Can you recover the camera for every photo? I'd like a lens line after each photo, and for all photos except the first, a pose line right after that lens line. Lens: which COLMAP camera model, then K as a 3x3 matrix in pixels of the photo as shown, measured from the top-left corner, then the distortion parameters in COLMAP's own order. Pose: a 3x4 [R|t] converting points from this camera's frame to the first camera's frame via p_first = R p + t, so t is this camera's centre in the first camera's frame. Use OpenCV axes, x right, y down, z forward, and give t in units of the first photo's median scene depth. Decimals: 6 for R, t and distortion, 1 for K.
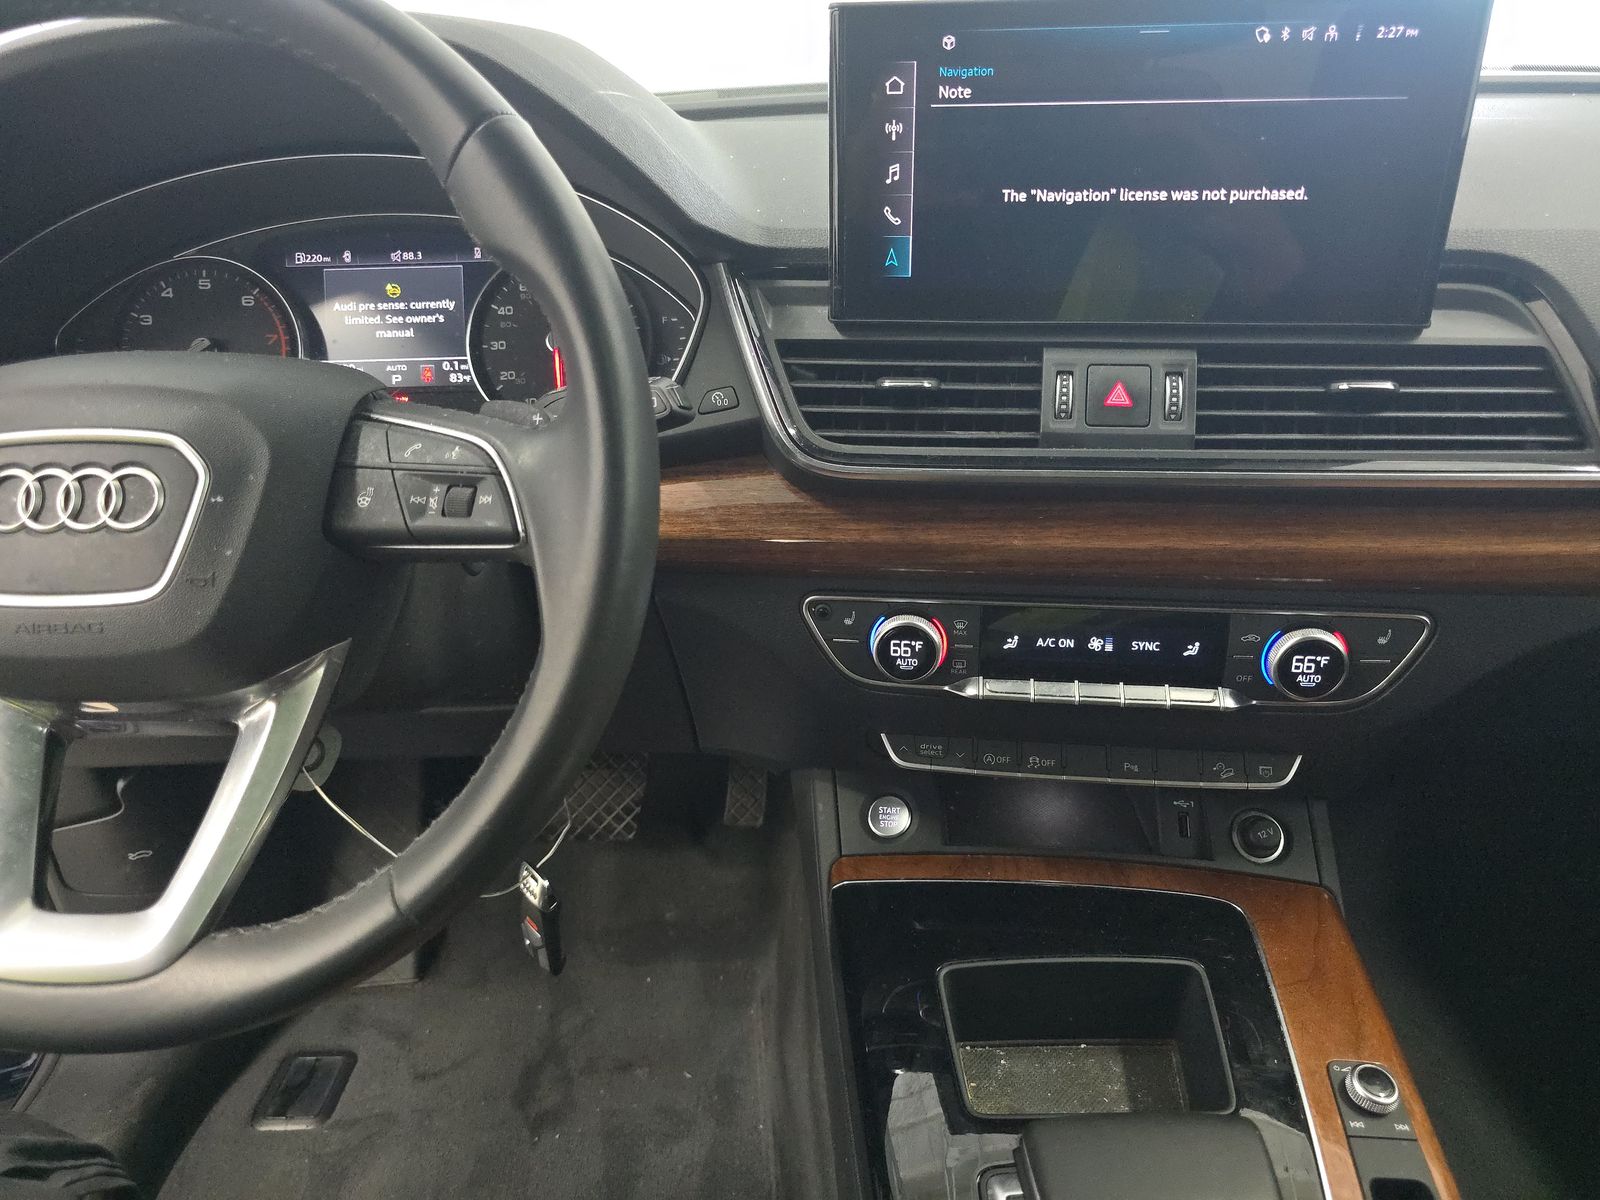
lens RADIAL K [[1095.1, 0, 800.0], [0, 1095.1, 600.0], [0, 0, 1]] dist [0.028586, 0.000989]
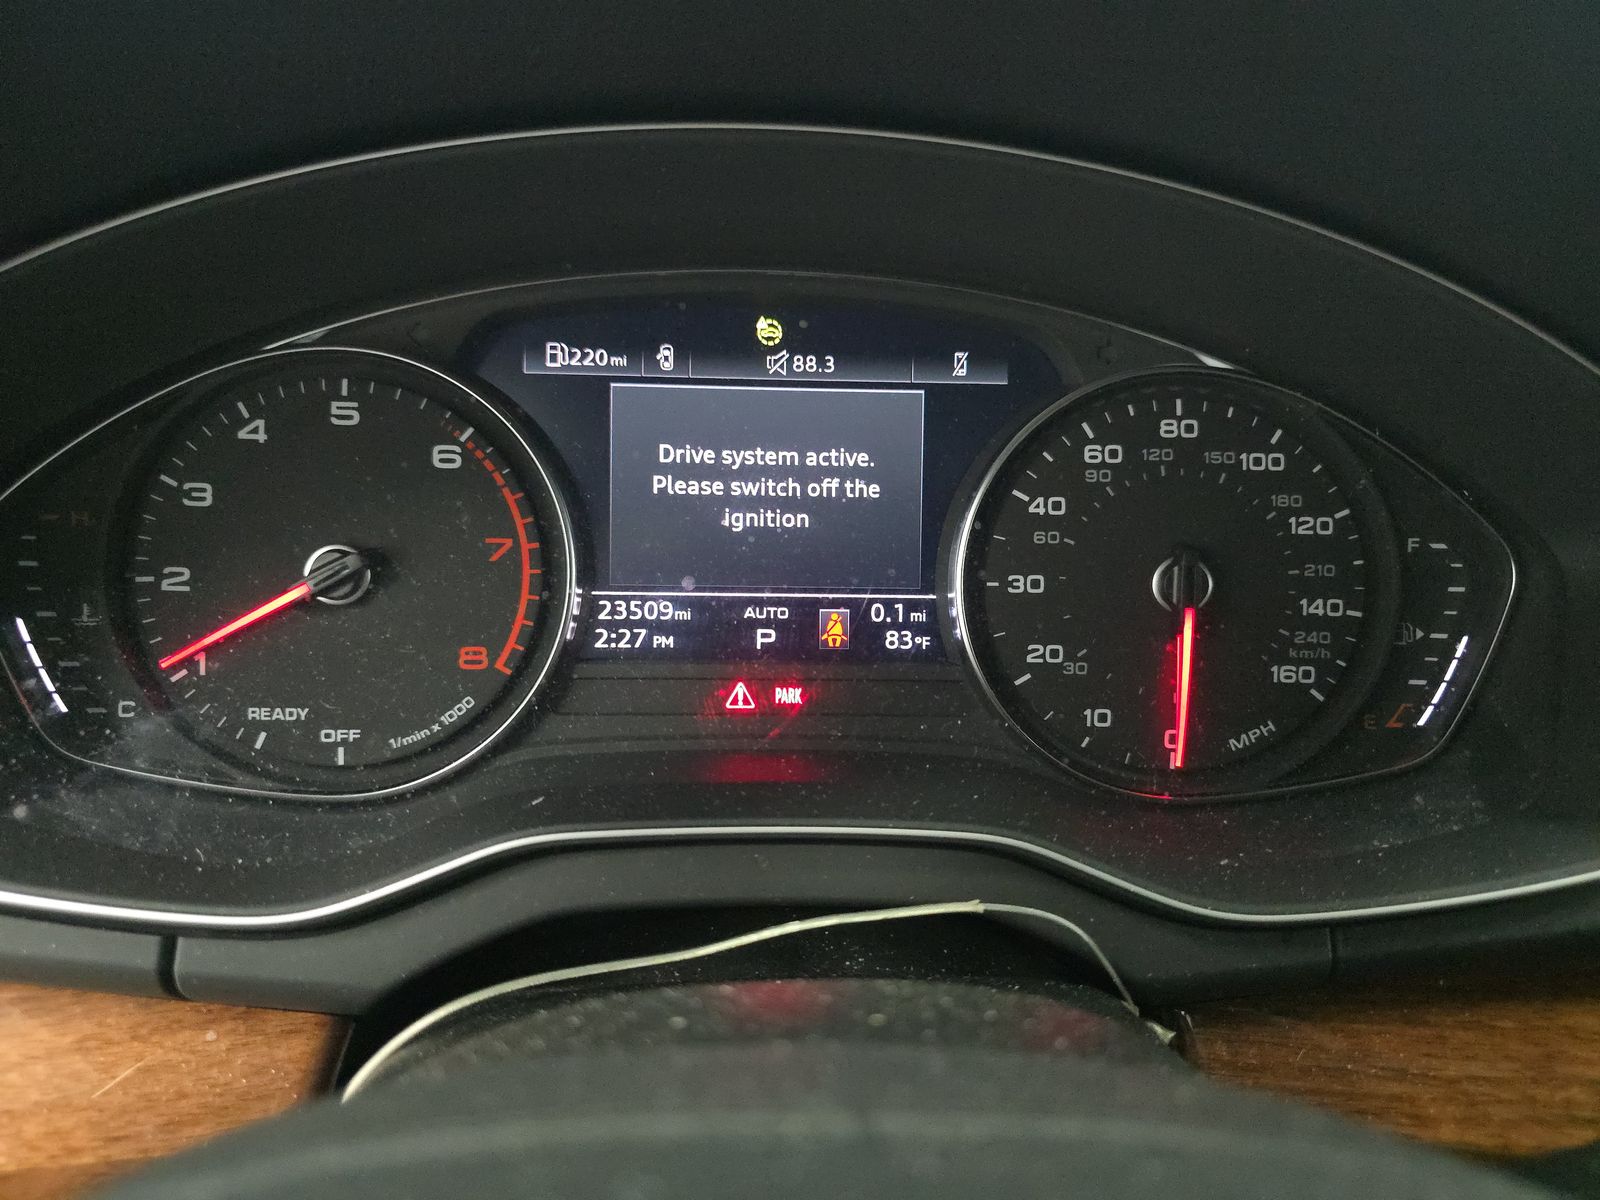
lens RADIAL K [[1101.0, 0, 800.0], [0, 1101.0, 600.0], [0, 0, 1]] dist [0.049200, -0.073369]
pose [[0.995872, 0.036593, 0.083066, -0.400122], [-0.036033, 0.999317, -0.008223, -0.218385], [-0.083310, 0.005196, 0.996510, 0.570508]]
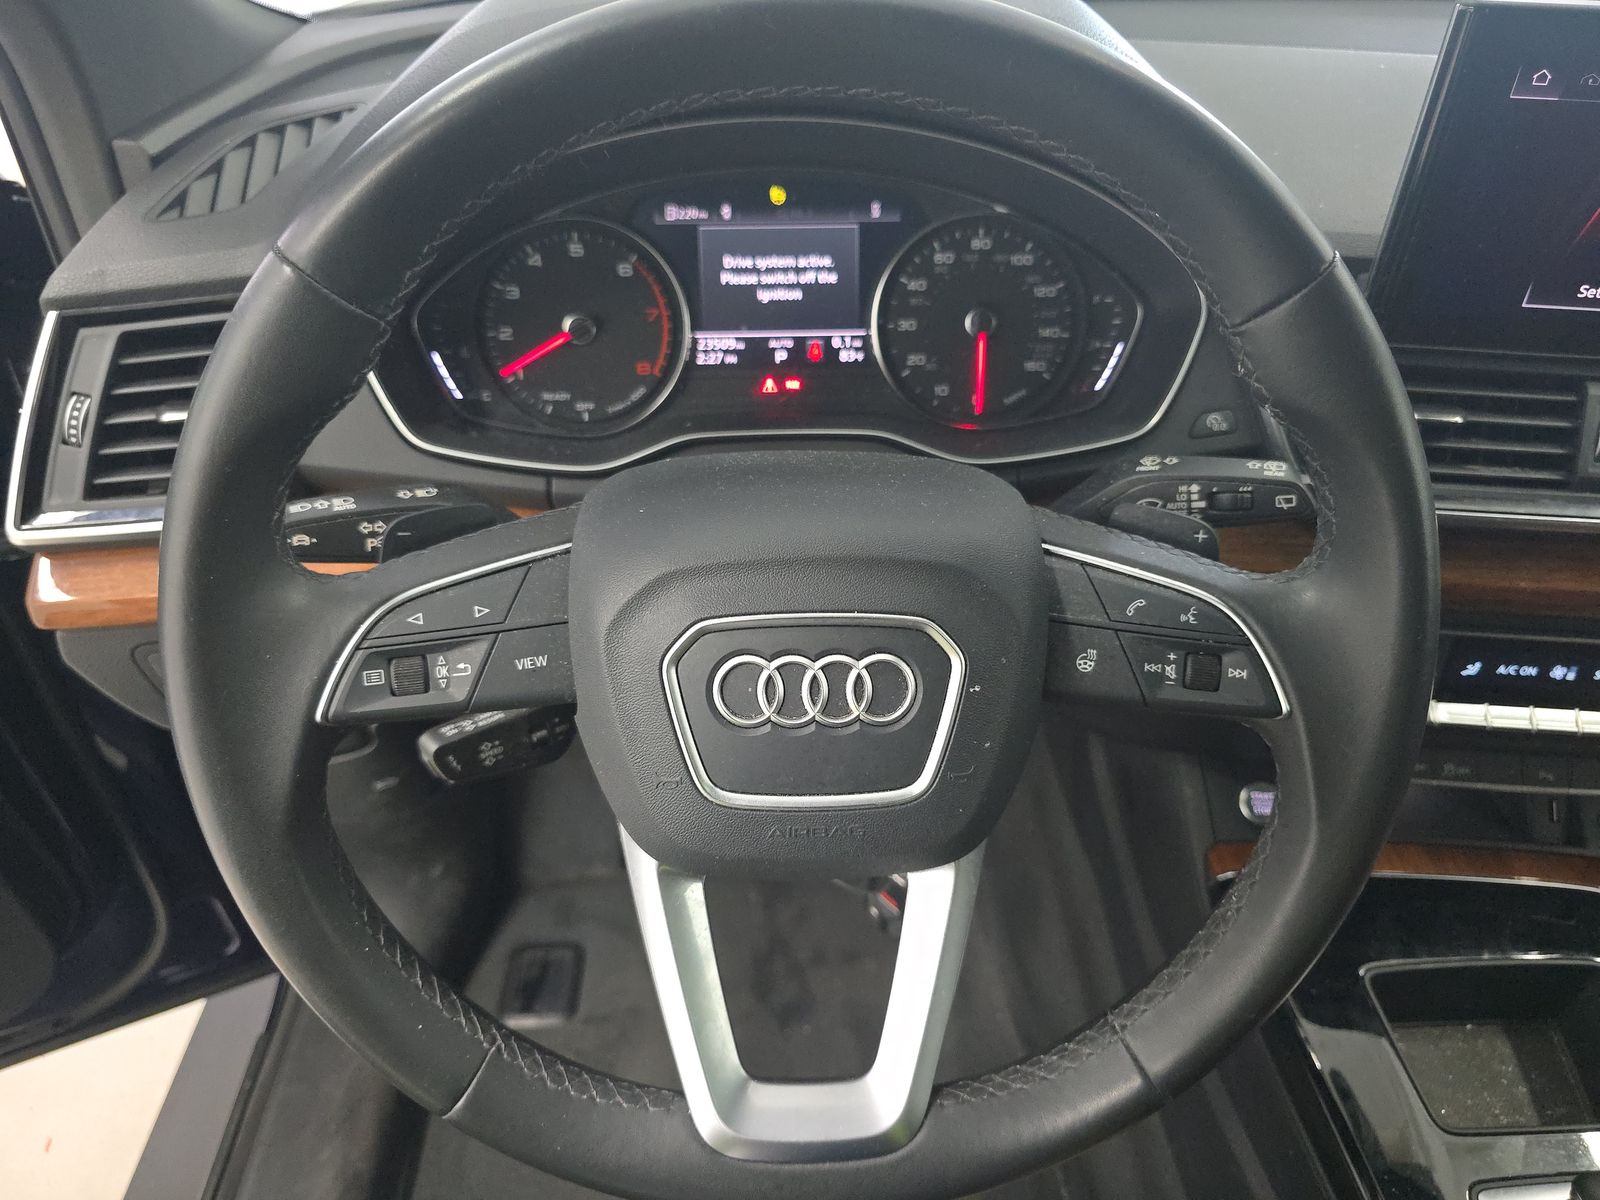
lens RADIAL K [[1101.0, 0, 800.0], [0, 1101.0, 600.0], [0, 0, 1]] dist [0.049200, -0.073369]
pose [[0.997820, -0.005197, 0.065797, -0.421952], [-0.009132, 0.976433, 0.215626, -0.206063], [-0.065367, -0.215757, 0.974257, 0.079918]]
